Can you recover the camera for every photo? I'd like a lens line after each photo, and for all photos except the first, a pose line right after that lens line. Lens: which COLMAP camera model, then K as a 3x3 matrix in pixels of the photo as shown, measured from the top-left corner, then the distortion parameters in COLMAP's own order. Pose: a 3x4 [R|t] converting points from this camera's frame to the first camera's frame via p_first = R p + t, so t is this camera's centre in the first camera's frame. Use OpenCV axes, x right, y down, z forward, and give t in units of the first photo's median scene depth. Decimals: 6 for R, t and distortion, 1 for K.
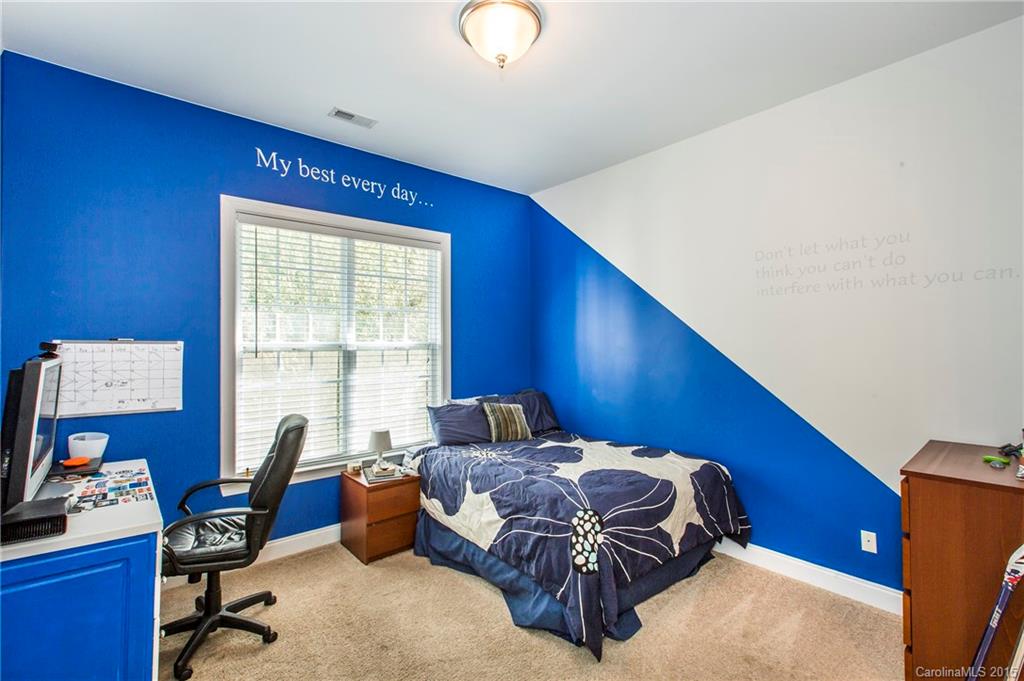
lens RADIAL K [[462.8, 0, 513.4], [0, 462.8, 342.7], [0, 0, 1]] dist [-0.001590, -0.000300]
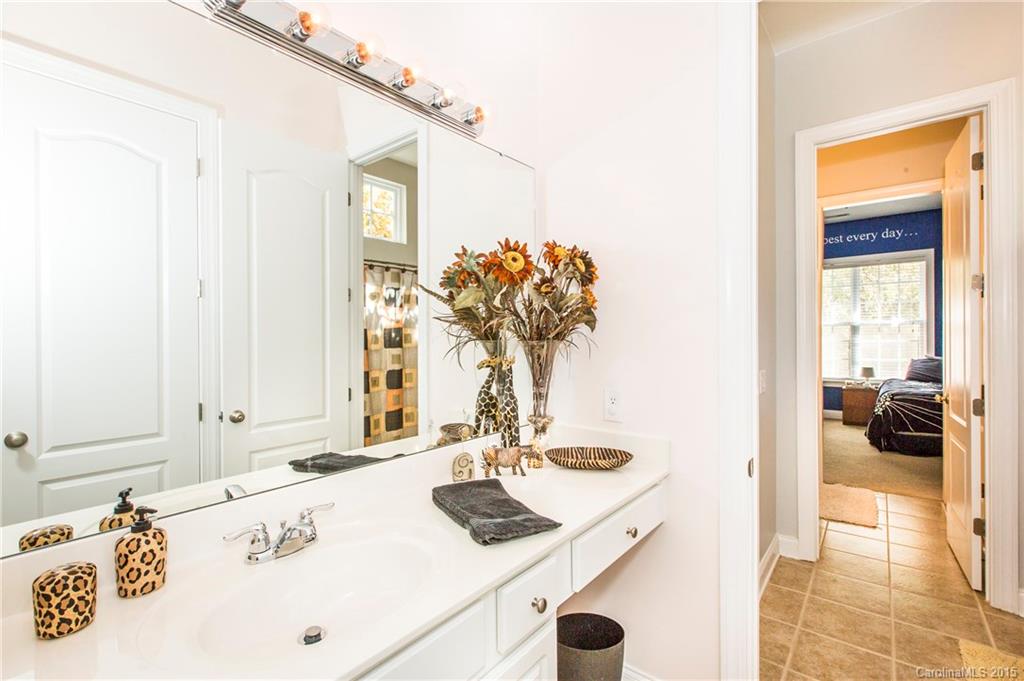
lens RADIAL K [[462.8, 0, 512.7], [0, 462.8, 336.8], [0, 0, 1]] dist [-0.001590, -0.000300]
pose [[0.184145, 0.003129, -0.982894, 1.258210], [0.015038, 0.999869, 0.006000, 0.031540], [0.982784, -0.015886, 0.184074, -0.742427]]
